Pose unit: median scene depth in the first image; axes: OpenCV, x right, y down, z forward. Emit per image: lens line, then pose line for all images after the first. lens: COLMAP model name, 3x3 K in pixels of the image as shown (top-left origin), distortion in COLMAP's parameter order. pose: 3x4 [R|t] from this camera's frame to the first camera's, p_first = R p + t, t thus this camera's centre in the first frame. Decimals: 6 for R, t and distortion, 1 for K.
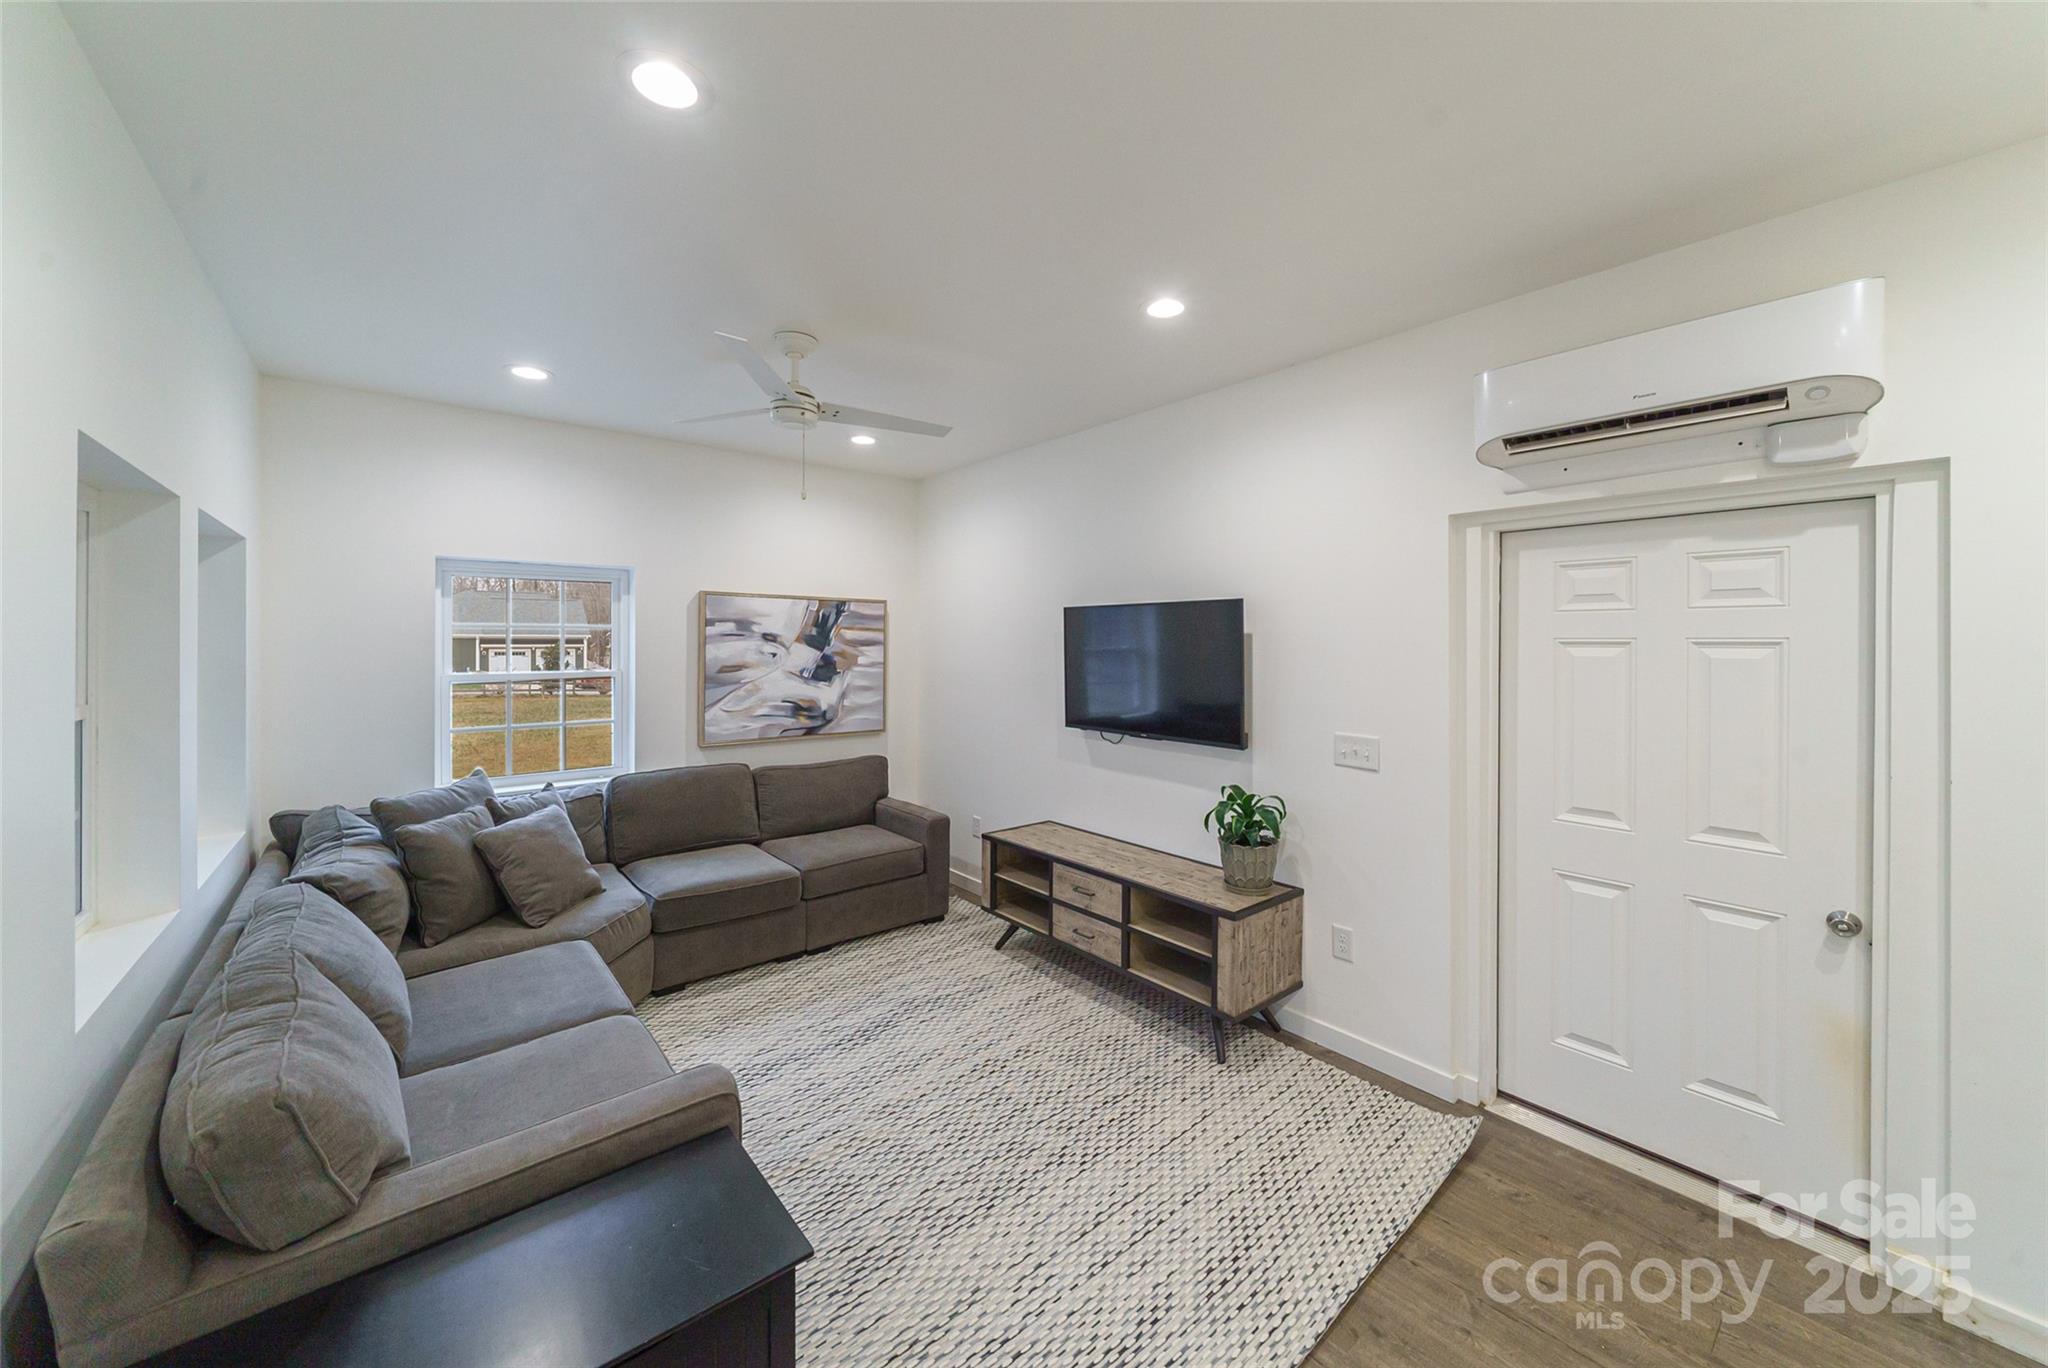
lens RADIAL K [[743.1, 0, 1022.0], [0, 743.1, 641.1], [0, 0, 1]] dist [0.000683, 0.000082]
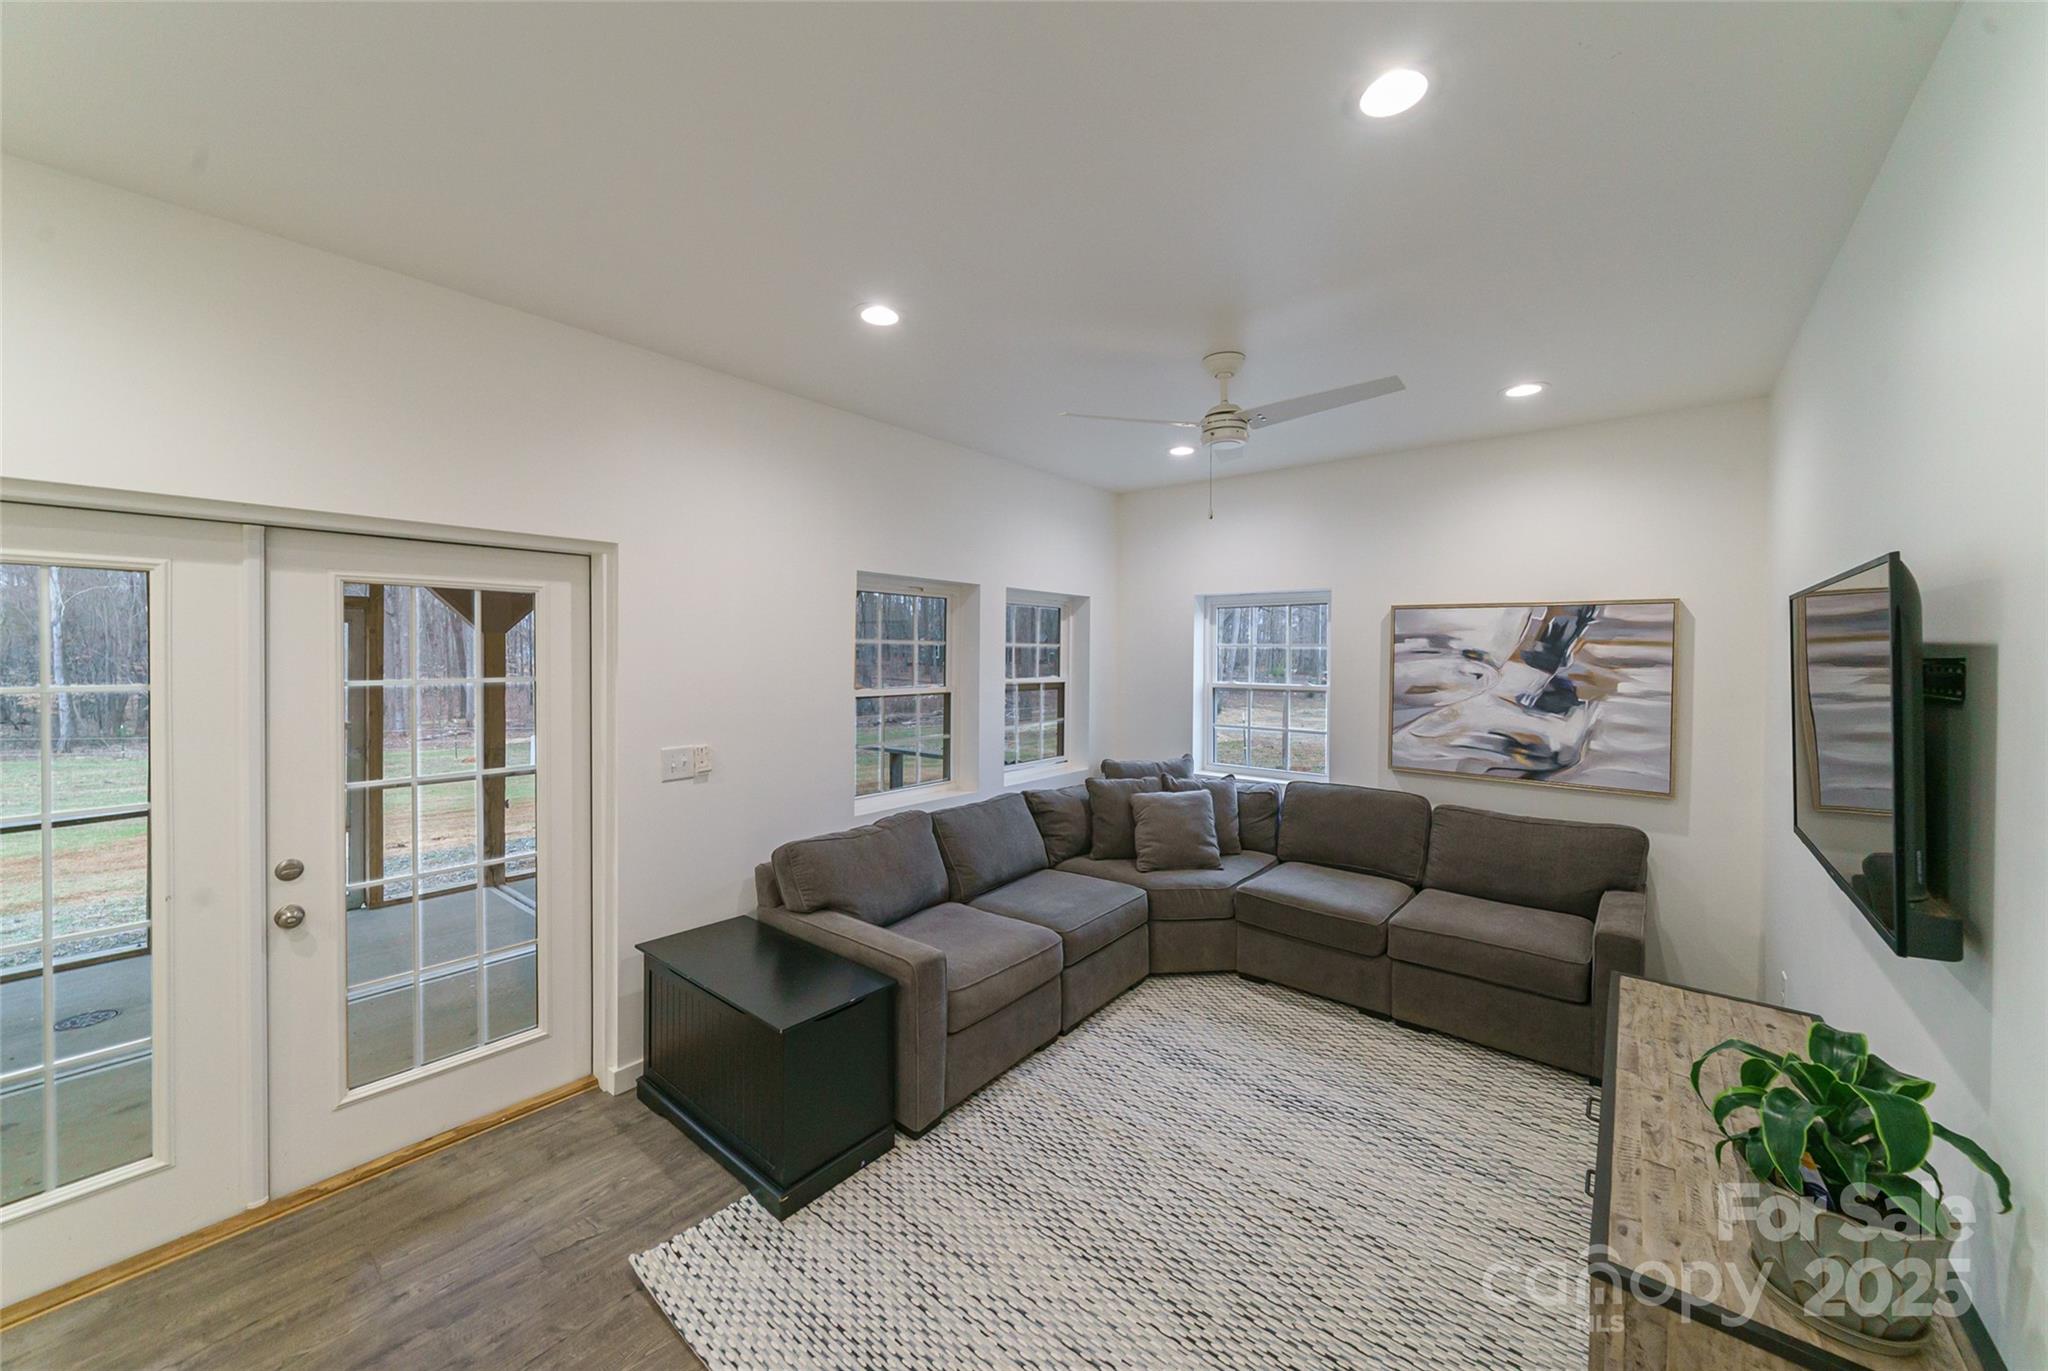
lens RADIAL K [[756.5, 0, 1024.5], [0, 756.5, 653.5], [0, 0, 1]] dist [-0.001365, -0.000076]
pose [[0.186622, -0.001459, -0.982431, 0.428791], [-0.005117, 0.999984, -0.002457, -0.001948], [0.982419, 0.005485, 0.186611, 0.357710]]
